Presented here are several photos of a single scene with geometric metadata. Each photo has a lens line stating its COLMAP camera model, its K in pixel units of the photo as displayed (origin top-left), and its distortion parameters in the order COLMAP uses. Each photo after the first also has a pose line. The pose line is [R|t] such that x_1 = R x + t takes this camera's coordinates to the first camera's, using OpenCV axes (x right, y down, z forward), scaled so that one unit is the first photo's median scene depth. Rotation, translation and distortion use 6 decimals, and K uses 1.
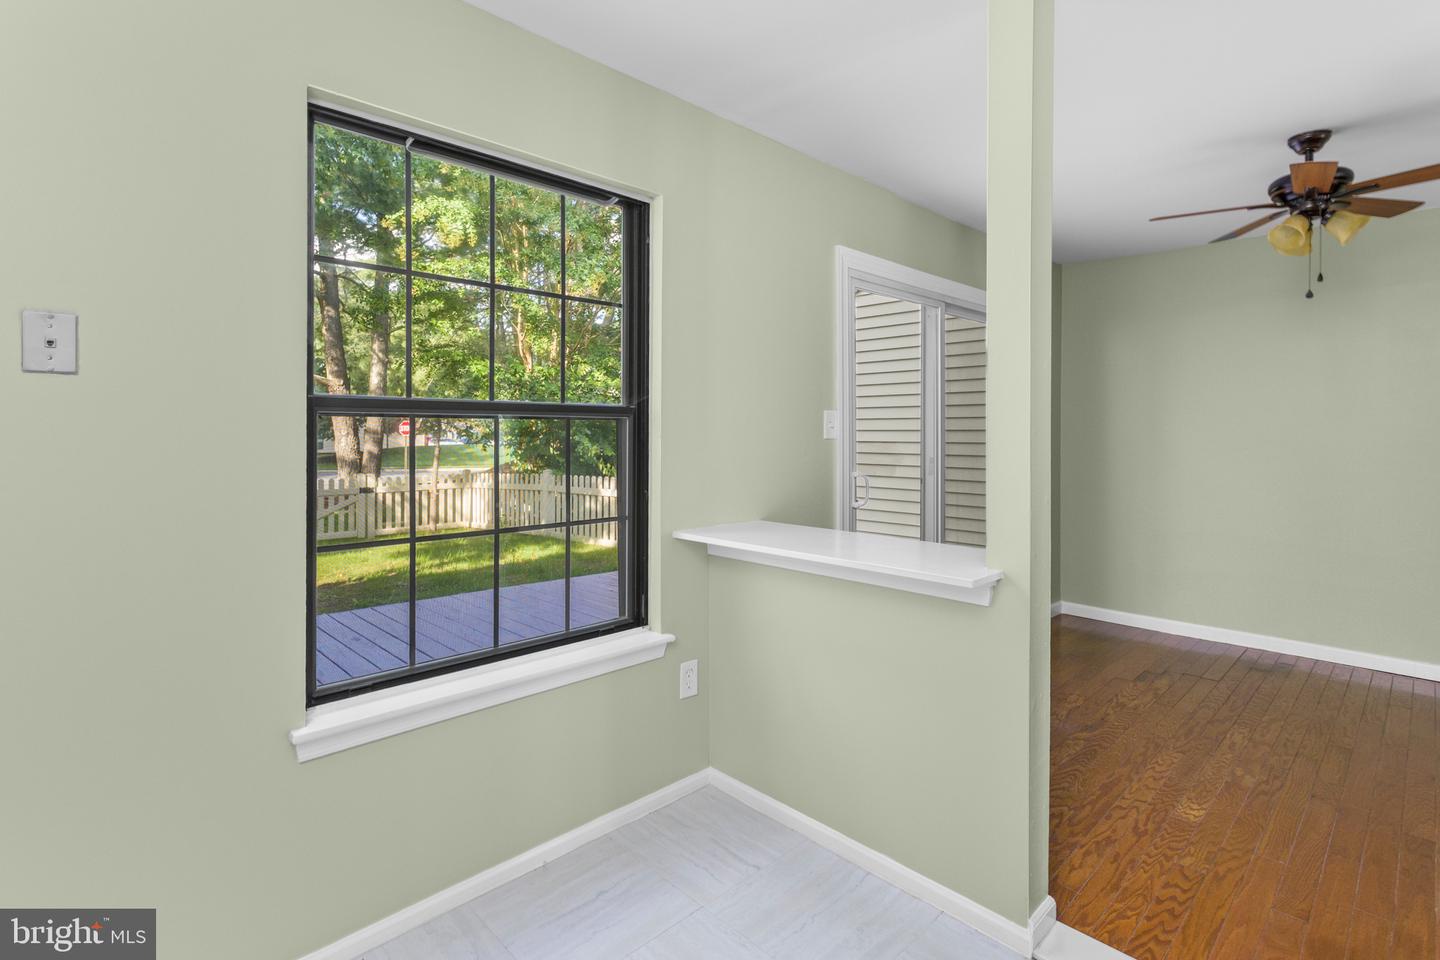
lens RADIAL K [[709.5, 0, 716.0], [0, 709.5, 426.8], [0, 0, 1]] dist [0.000088, 0.000353]
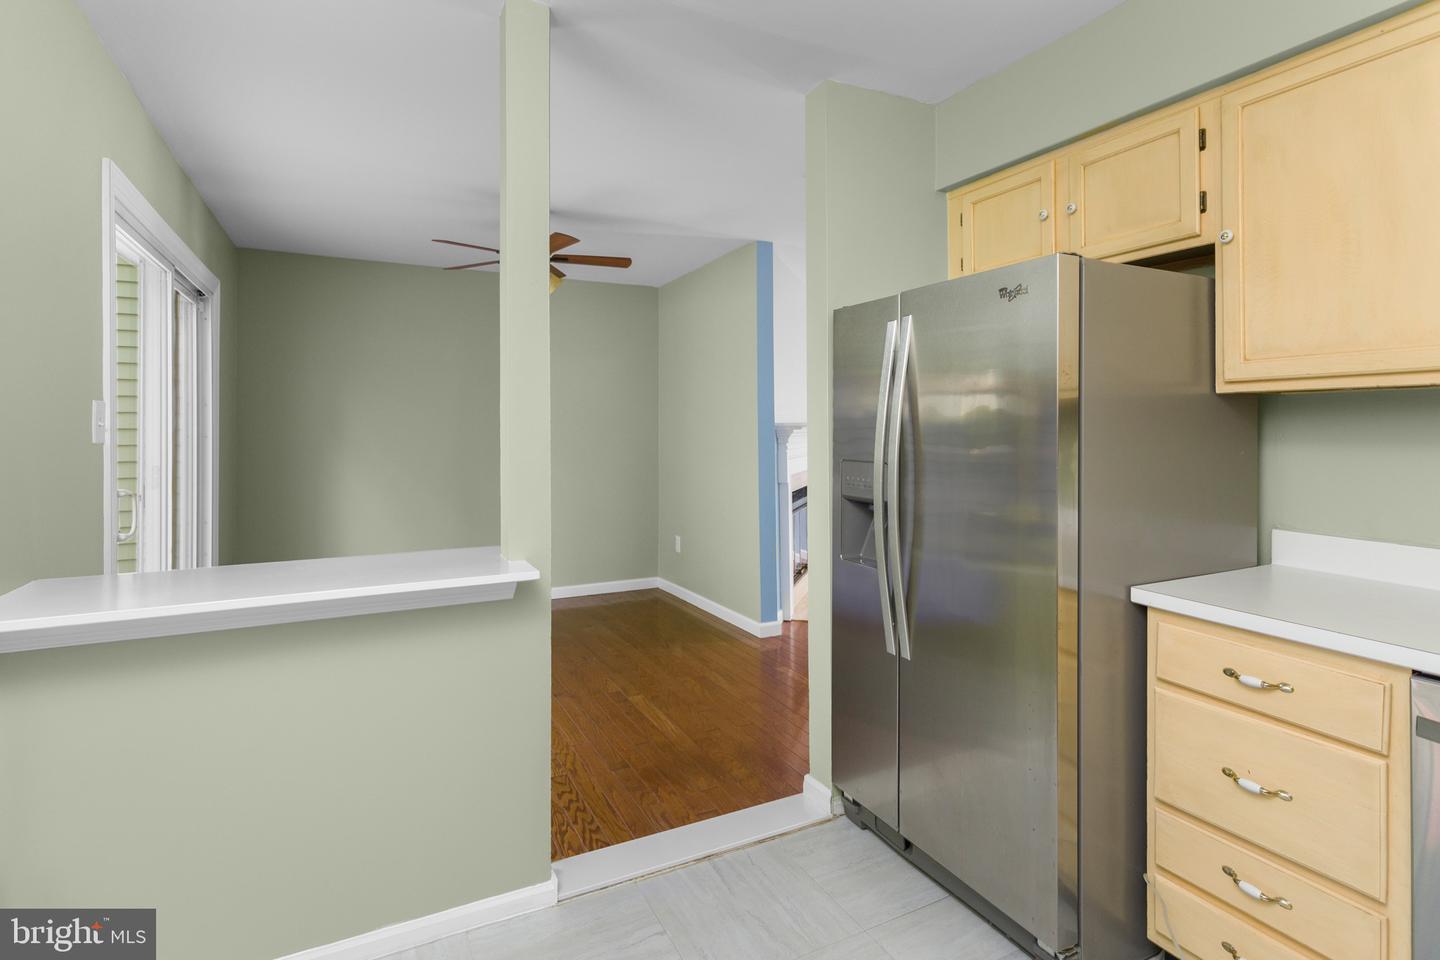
lens RADIAL K [[709.5, 0, 716.0], [0, 709.5, 426.8], [0, 0, 1]] dist [0.000088, 0.000353]
pose [[0.301173, -0.001298, 0.953569, -0.331314], [0.002982, 0.999995, 0.000419, 0.002118], [-0.953565, 0.002717, 0.301175, 0.262659]]
